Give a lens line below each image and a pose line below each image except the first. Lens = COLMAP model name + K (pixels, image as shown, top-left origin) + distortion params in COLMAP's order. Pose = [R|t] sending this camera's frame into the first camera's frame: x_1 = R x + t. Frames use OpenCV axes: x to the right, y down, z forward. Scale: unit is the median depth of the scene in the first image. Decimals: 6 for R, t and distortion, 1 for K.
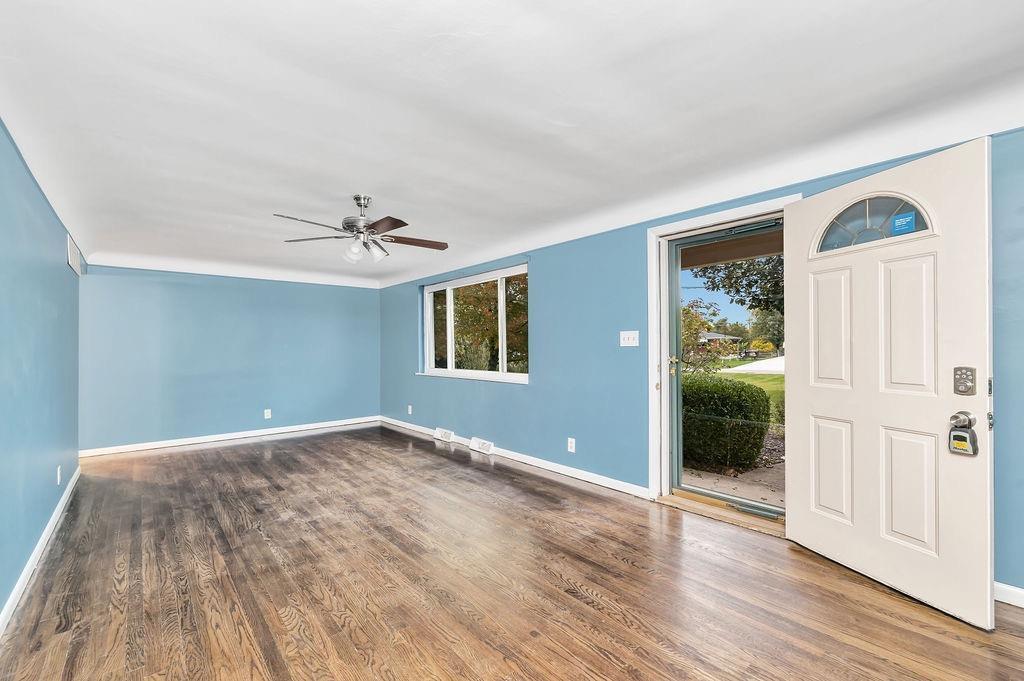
lens RADIAL K [[427.9, 0, 514.2], [0, 427.9, 343.5], [0, 0, 1]] dist [-0.000411, -0.000256]
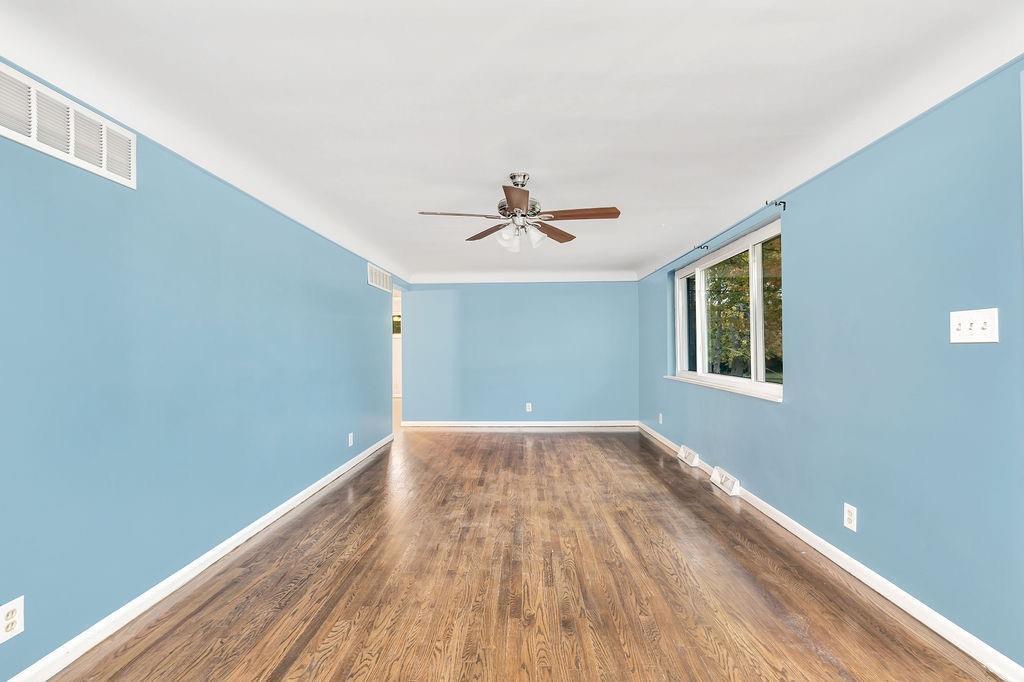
lens RADIAL K [[427.9, 0, 514.2], [0, 427.9, 344.0], [0, 0, 1]] dist [-0.000411, -0.000256]
pose [[0.735729, -0.003139, -0.677269, 0.203921], [0.006783, 0.999973, 0.002734, 0.003087], [0.677242, -0.006606, 0.735731, 0.299909]]
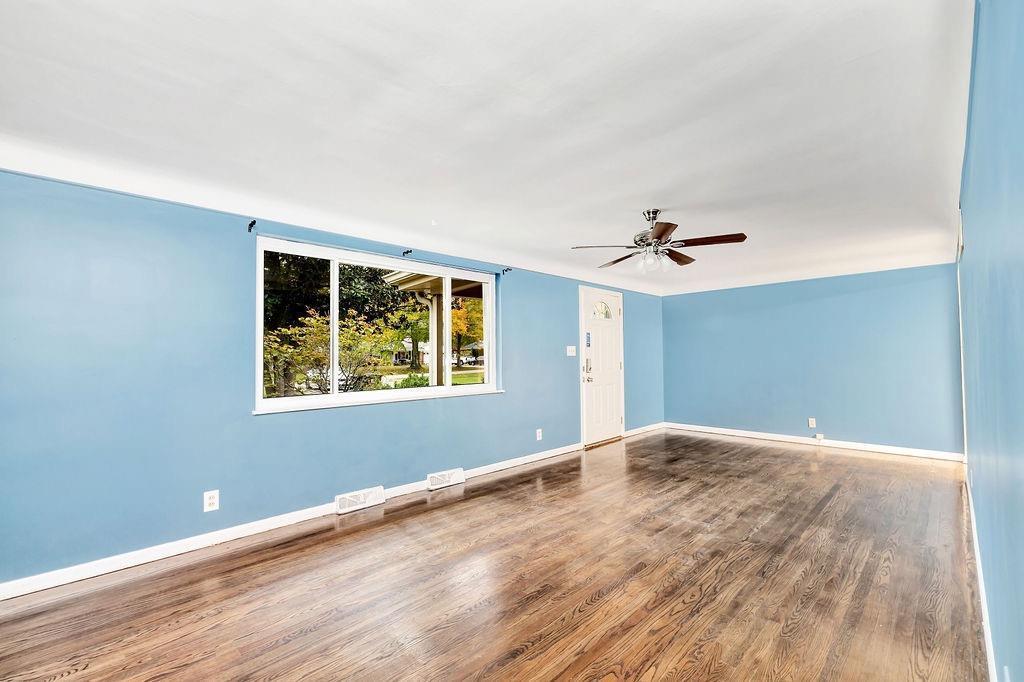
lens RADIAL K [[427.9, 0, 514.2], [0, 427.9, 344.0], [0, 0, 1]] dist [-0.000411, -0.000256]
pose [[-0.055128, 0.036475, 0.997813, -1.198405], [0.001679, 0.999335, -0.036438, 0.018757], [-0.998478, -0.000333, -0.055153, 1.218778]]
